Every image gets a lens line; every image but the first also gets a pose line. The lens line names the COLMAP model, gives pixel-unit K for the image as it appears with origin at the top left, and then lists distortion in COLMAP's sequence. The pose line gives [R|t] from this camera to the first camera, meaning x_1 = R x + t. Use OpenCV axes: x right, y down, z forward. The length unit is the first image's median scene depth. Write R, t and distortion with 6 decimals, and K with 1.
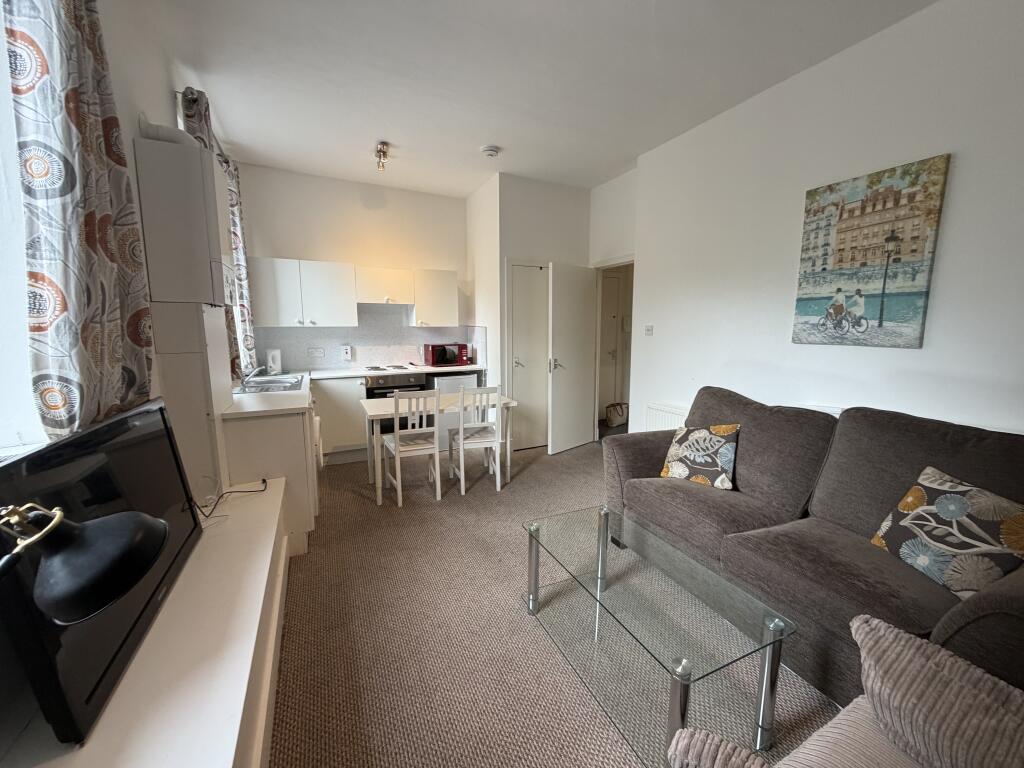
lens RADIAL K [[407.5, 0, 509.6], [0, 407.5, 384.3], [0, 0, 1]] dist [0.000348, -0.000034]
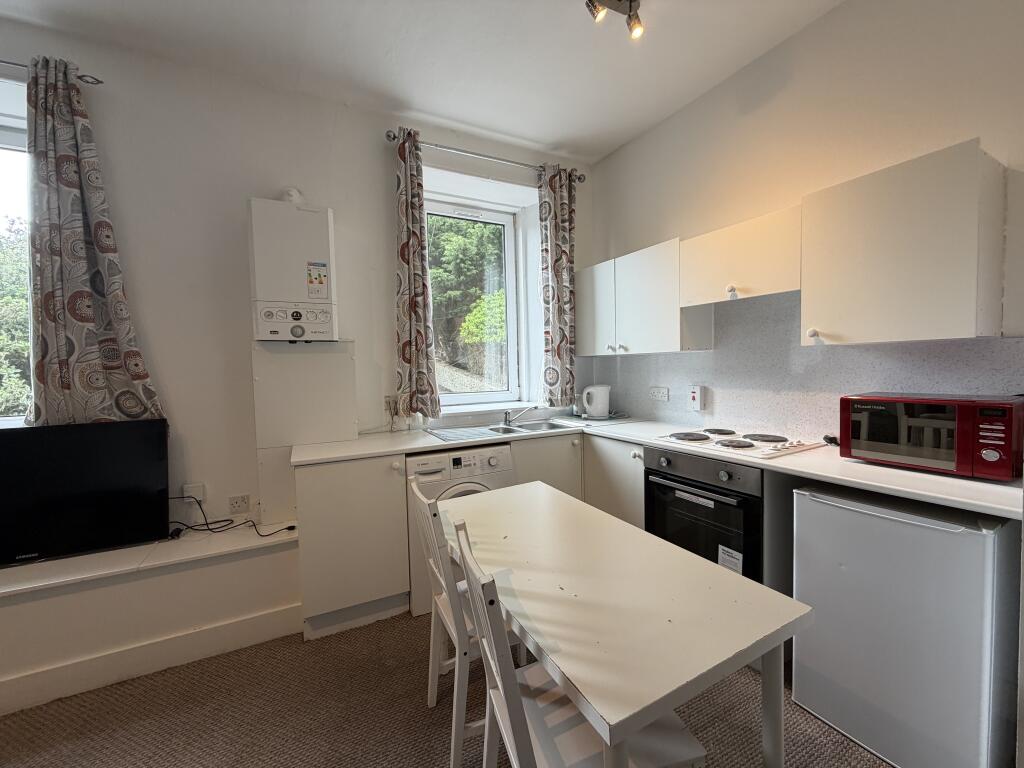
lens RADIAL K [[407.5, 0, 509.6], [0, 407.5, 384.3], [0, 0, 1]] dist [0.000348, -0.000034]
pose [[0.009695, 0.049520, -0.998726, 0.182238], [-0.111750, 0.992570, 0.048130, -0.109339], [0.993689, 0.111141, 0.015157, 0.851014]]
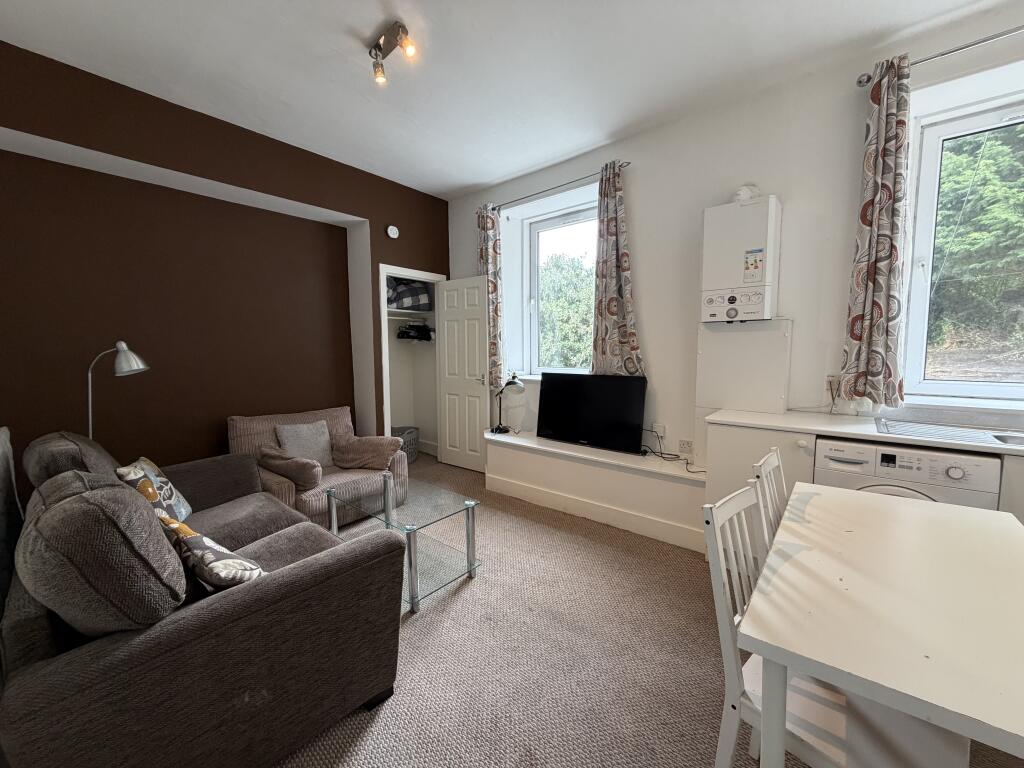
lens RADIAL K [[407.5, 0, 509.6], [0, 407.5, 384.3], [0, 0, 1]] dist [0.000348, -0.000034]
pose [[-0.916301, 0.048919, -0.397491, 0.214185], [-0.041727, 0.975448, 0.216238, -0.137250], [0.398311, 0.214726, -0.891763, 1.030847]]
